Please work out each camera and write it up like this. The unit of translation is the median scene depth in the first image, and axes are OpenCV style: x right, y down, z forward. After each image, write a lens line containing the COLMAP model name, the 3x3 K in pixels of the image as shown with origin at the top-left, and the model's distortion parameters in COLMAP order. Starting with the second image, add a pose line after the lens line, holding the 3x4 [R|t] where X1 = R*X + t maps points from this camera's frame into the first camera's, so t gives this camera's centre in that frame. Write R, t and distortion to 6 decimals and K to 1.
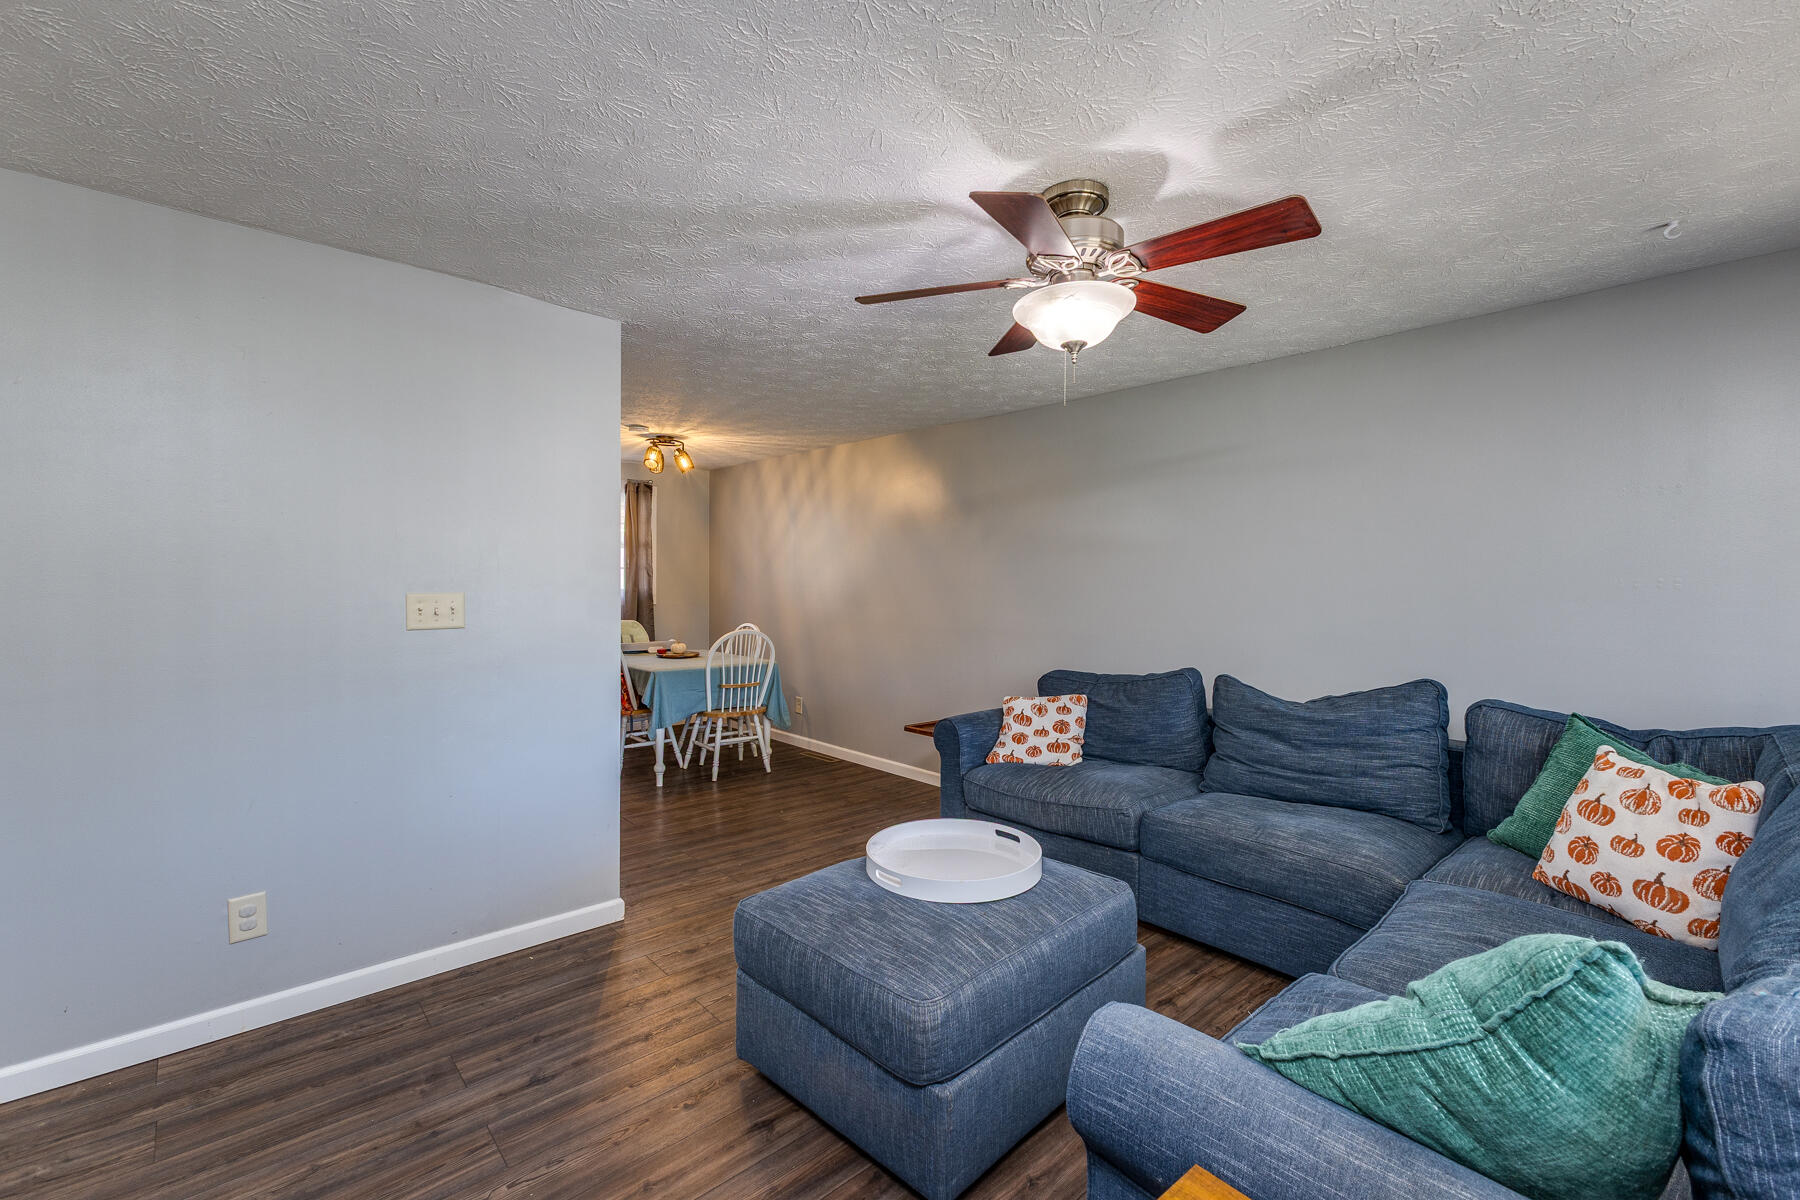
lens RADIAL K [[791.1, 0, 894.1], [0, 791.1, 572.4], [0, 0, 1]] dist [0.015391, 0.000170]
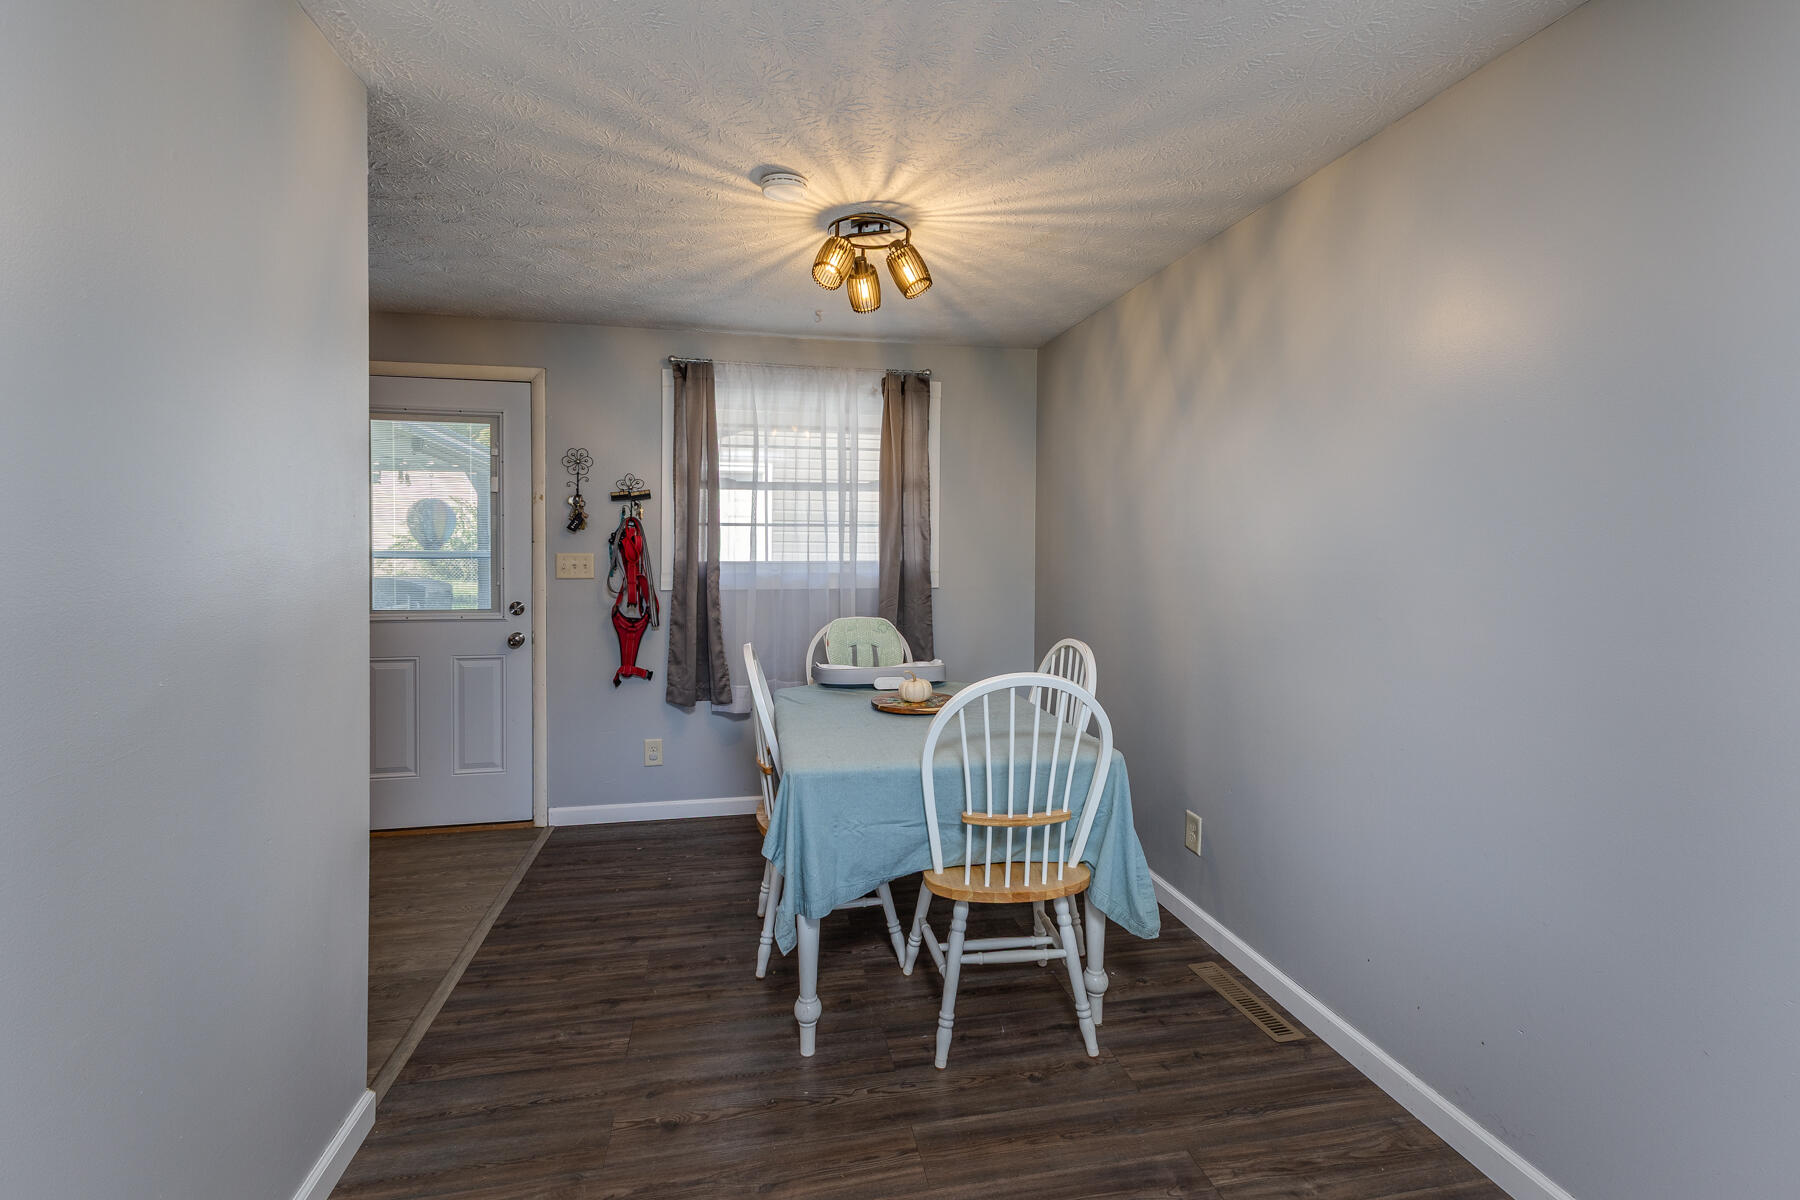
lens RADIAL K [[791.1, 0, 894.1], [0, 791.1, 572.4], [0, 0, 1]] dist [0.015391, 0.000170]
pose [[0.867703, 0.012070, -0.496937, -0.064000], [0.007588, 0.999267, 0.037521, 0.011672], [0.497025, -0.036328, 0.866975, 0.725692]]
